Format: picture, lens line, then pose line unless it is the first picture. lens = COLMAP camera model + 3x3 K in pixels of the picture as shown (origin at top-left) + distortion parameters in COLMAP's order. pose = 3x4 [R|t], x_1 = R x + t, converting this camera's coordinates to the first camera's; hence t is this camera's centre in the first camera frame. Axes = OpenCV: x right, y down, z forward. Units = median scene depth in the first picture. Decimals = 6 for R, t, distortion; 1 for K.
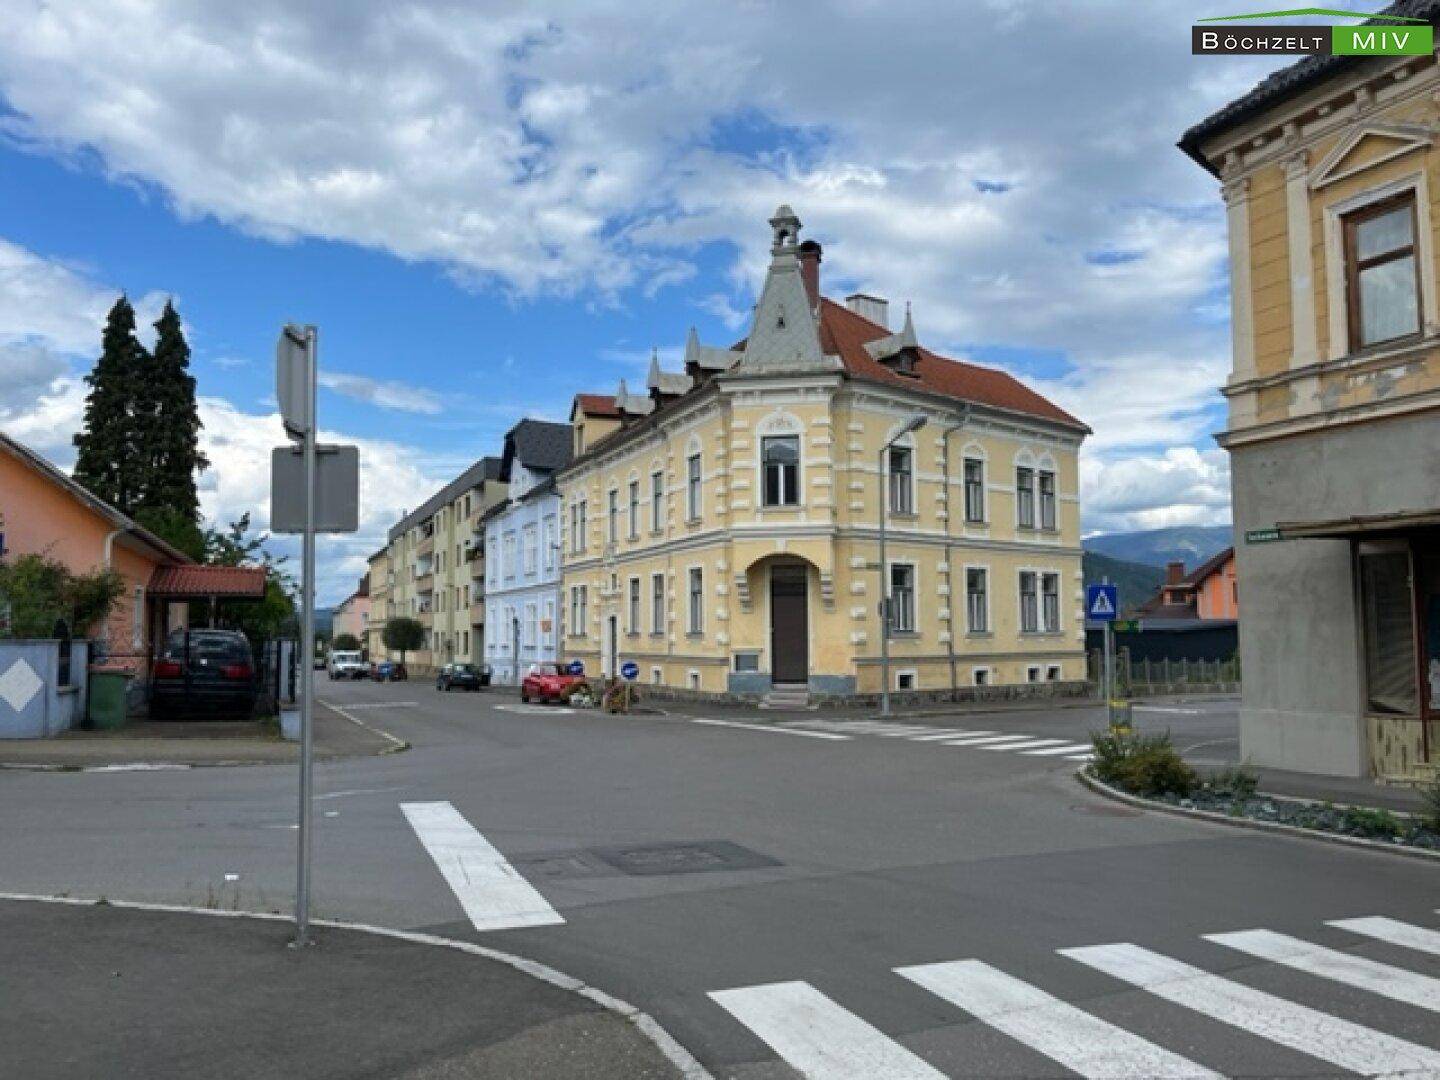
lens RADIAL K [[1087.0, 0, 719.2], [0, 1087.0, 556.8], [0, 0, 1]] dist [0.082146, -0.206774]
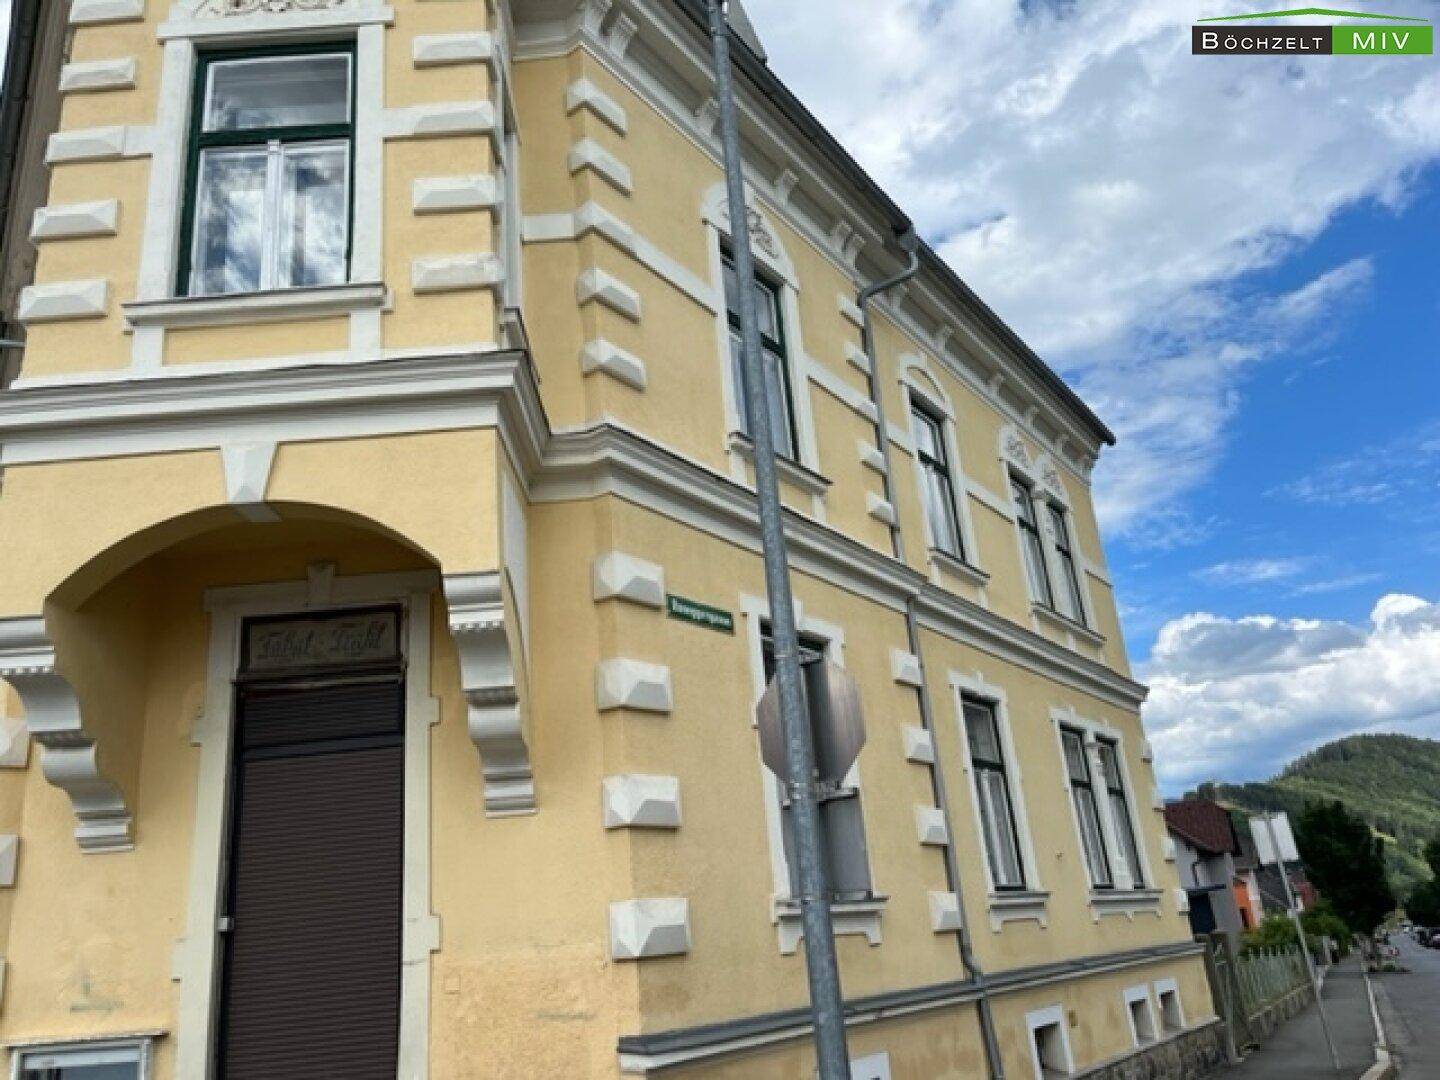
lens RADIAL K [[1095.1, 0, 713.1], [0, 1095.1, 534.7], [0, 0, 1]] dist [0.053423, -0.066255]
pose [[0.976086, -0.000689, 0.217385, 0.081959], [0.066297, 0.953300, -0.294659, 0.057302], [-0.207030, 0.302024, 0.930548, 0.678148]]
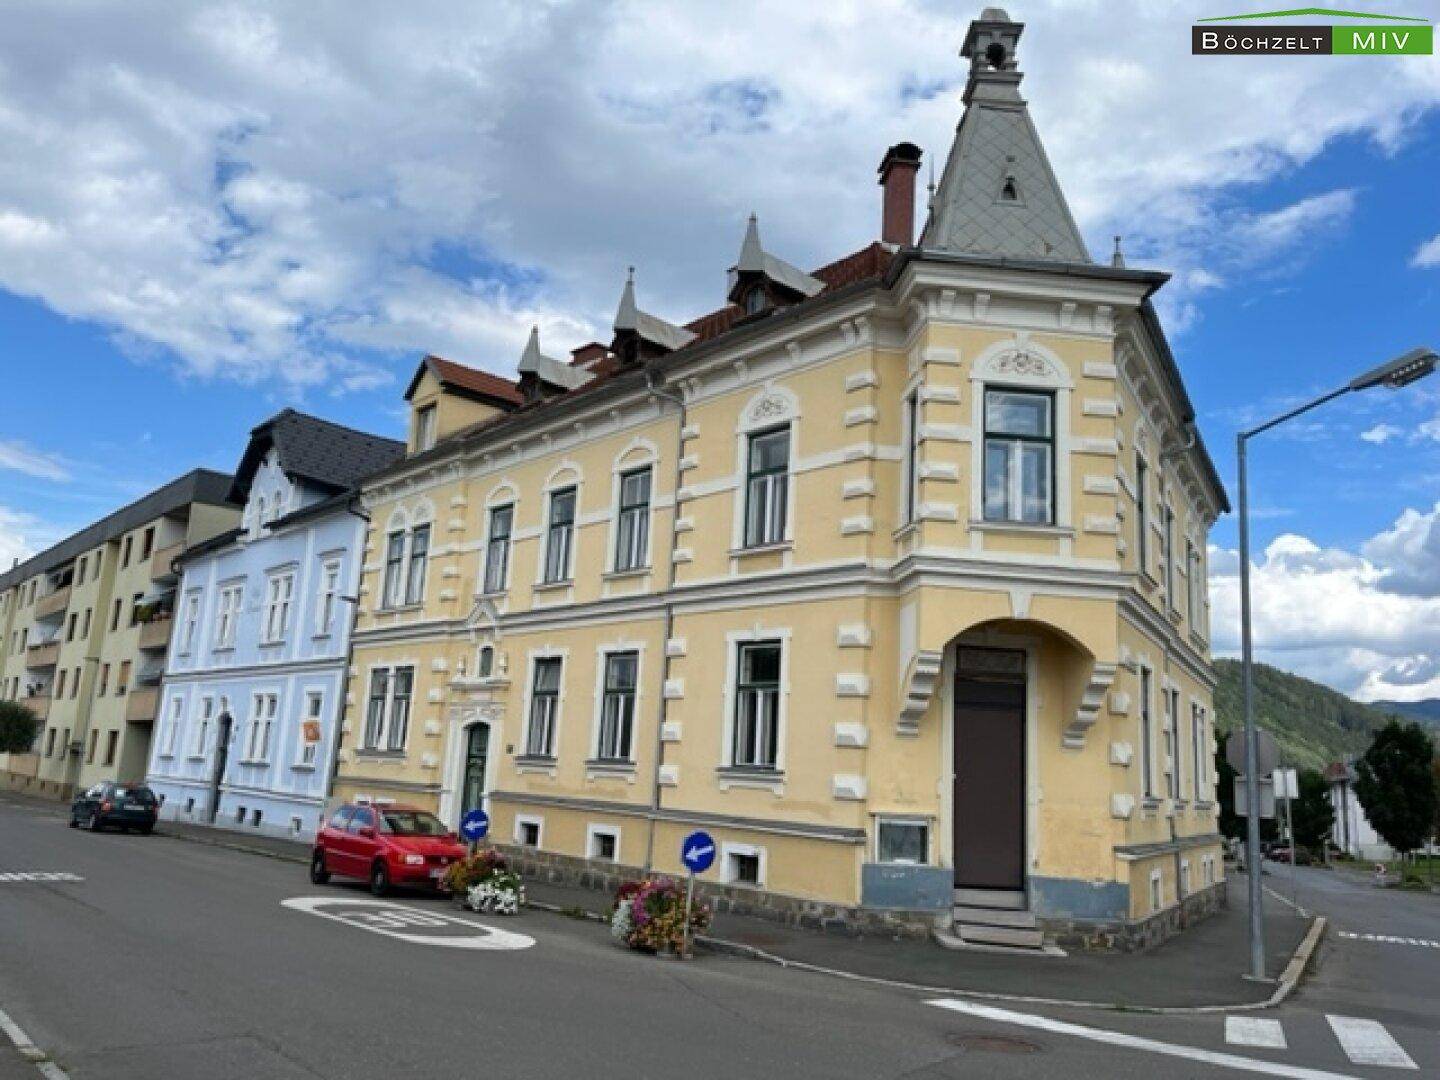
lens RADIAL K [[1095.1, 0, 713.1], [0, 1095.1, 534.7], [0, 0, 1]] dist [0.053423, -0.066255]
pose [[0.949928, 0.128471, 0.284837, -0.184785], [-0.088576, 0.984890, -0.148818, 0.038441], [-0.299652, 0.116136, 0.946953, 0.486828]]
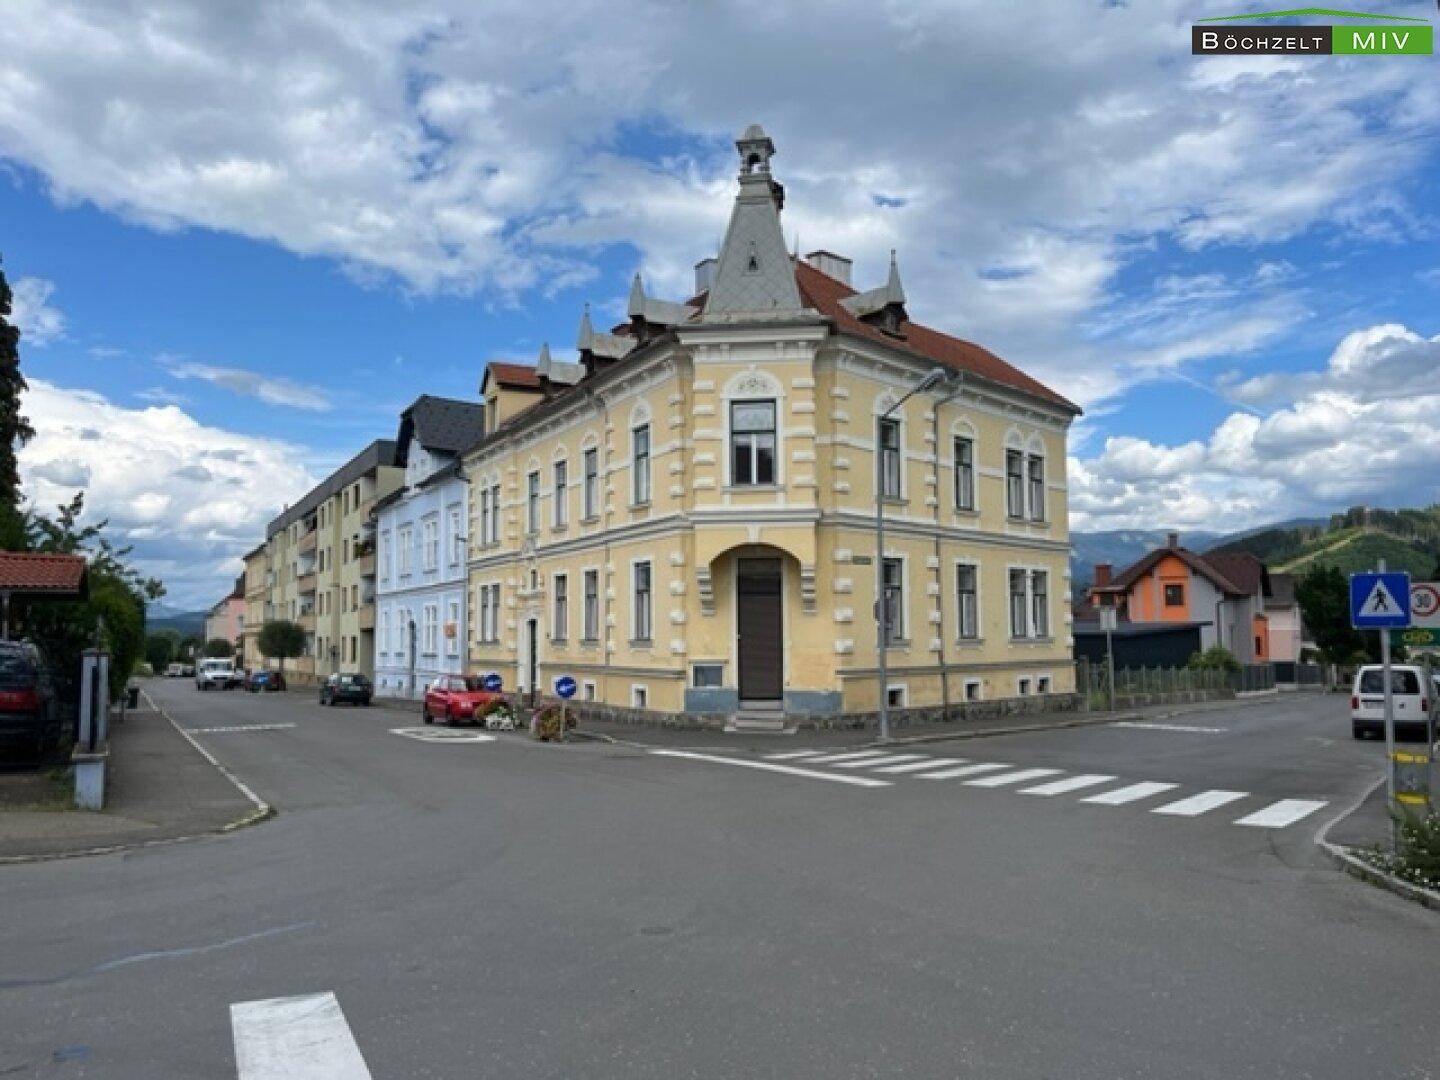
lens RADIAL K [[1087.0, 0, 719.2], [0, 1087.0, 556.8], [0, 0, 1]] dist [0.082146, -0.206774]
pose [[0.995445, 0.006098, 0.095145, -0.039768], [-0.005843, 0.999979, -0.002958, 0.008320], [-0.095161, 0.002389, 0.995459, 0.159931]]
